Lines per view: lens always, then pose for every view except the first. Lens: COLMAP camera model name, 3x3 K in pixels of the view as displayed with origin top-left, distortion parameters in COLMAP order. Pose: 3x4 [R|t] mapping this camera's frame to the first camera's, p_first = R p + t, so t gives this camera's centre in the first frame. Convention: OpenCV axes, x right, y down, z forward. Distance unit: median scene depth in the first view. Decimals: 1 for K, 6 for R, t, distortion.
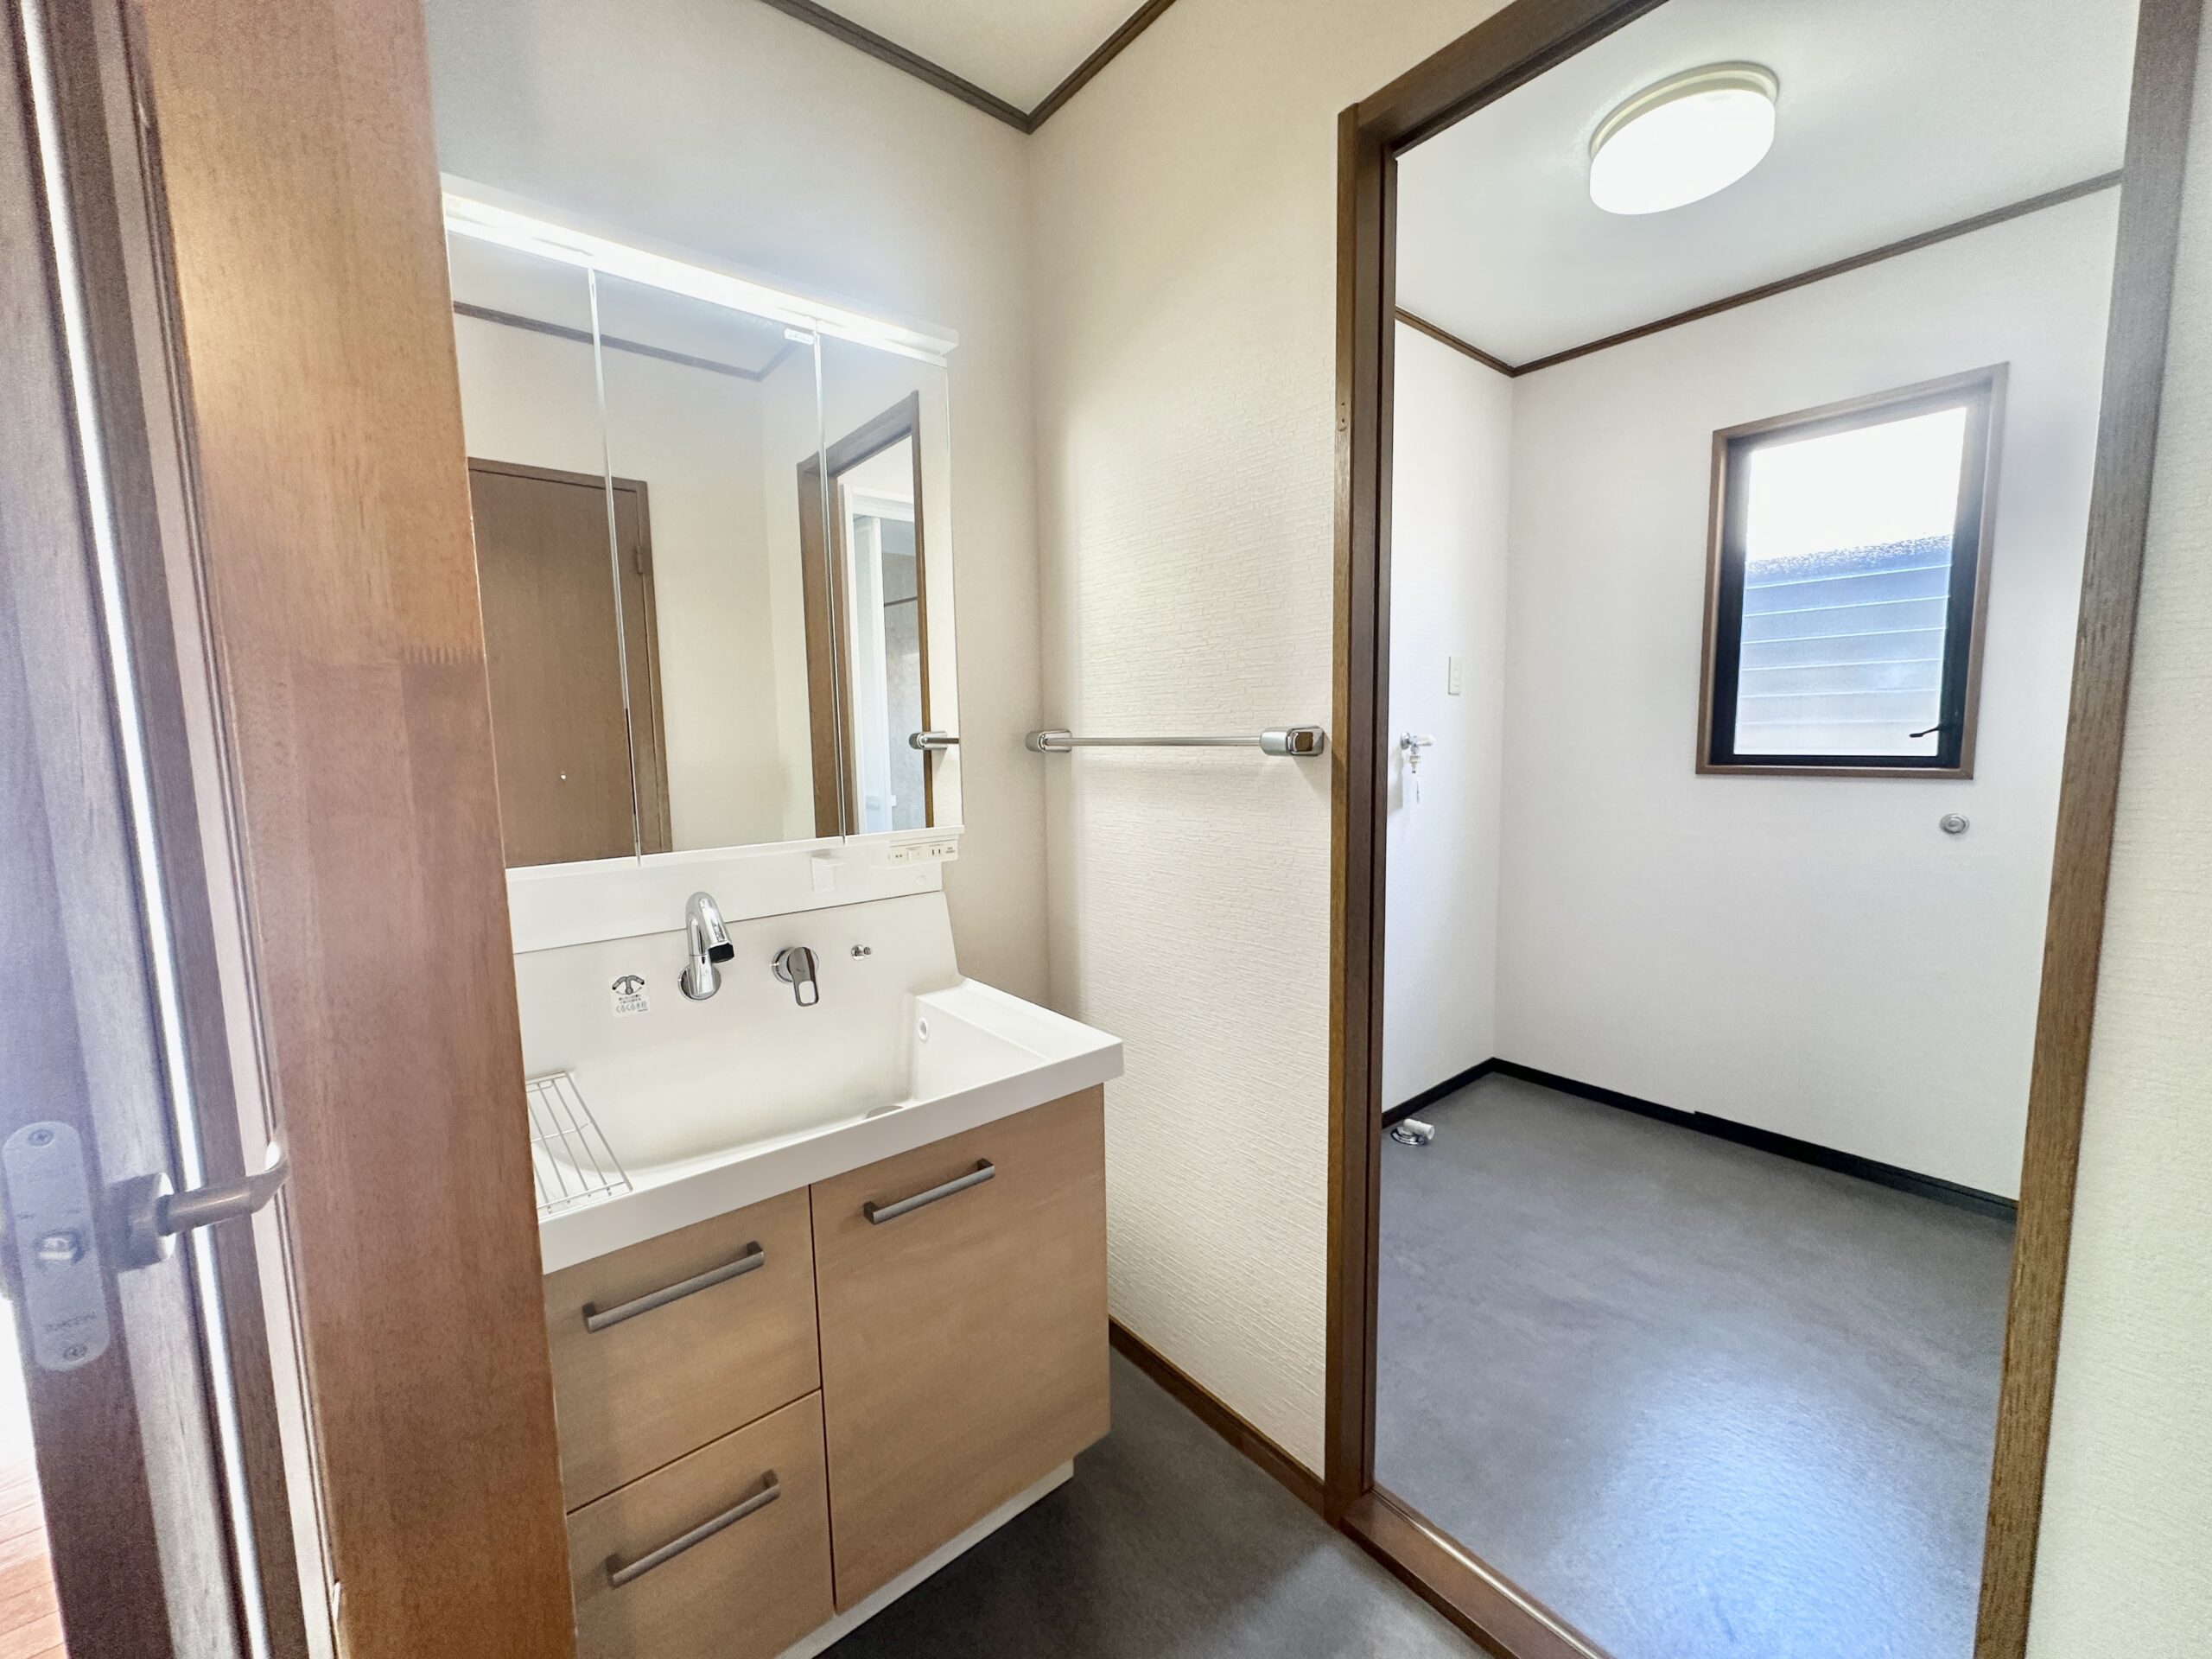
lens RADIAL K [[879.1, 0, 1108.7], [0, 879.1, 830.0], [0, 0, 1]] dist [-0.001668, -0.000151]
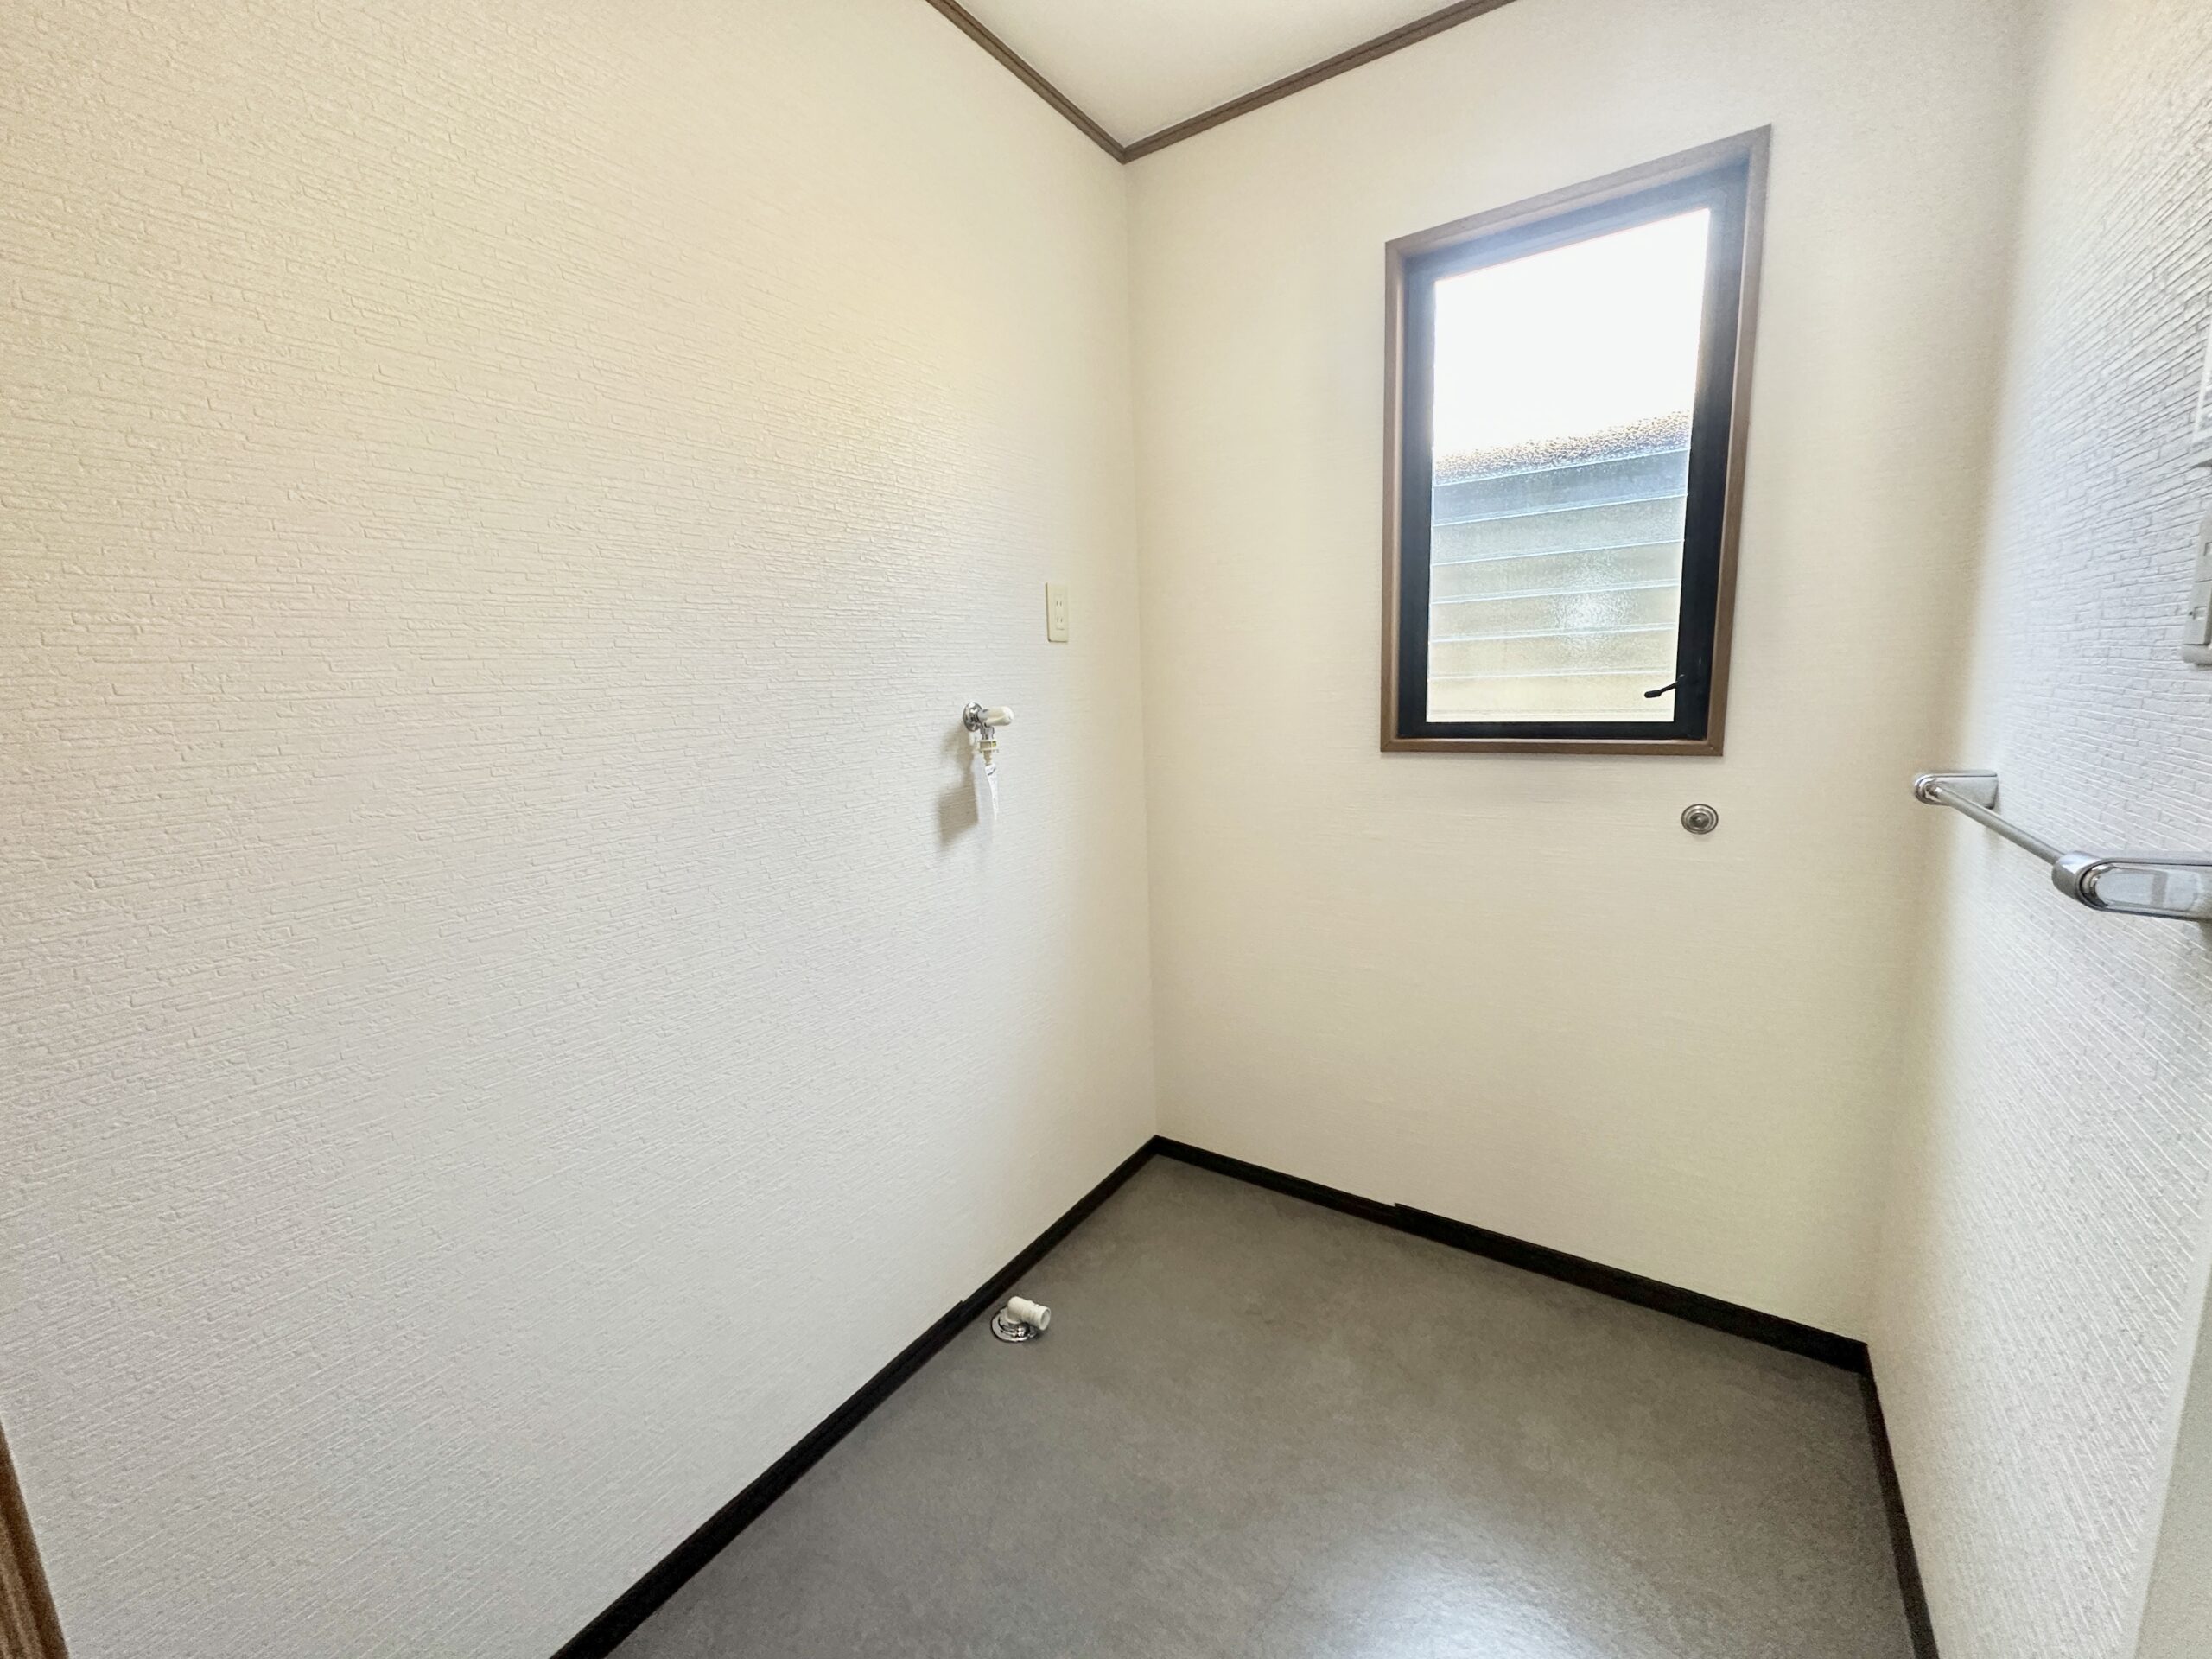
lens RADIAL K [[879.1, 0, 1108.7], [0, 879.1, 830.0], [0, 0, 1]] dist [-0.001668, -0.000151]
pose [[0.960428, -0.067218, 0.270296, 0.263646], [0.052752, 0.996777, 0.060442, -0.055937], [-0.273488, -0.043792, 0.960878, 0.378844]]
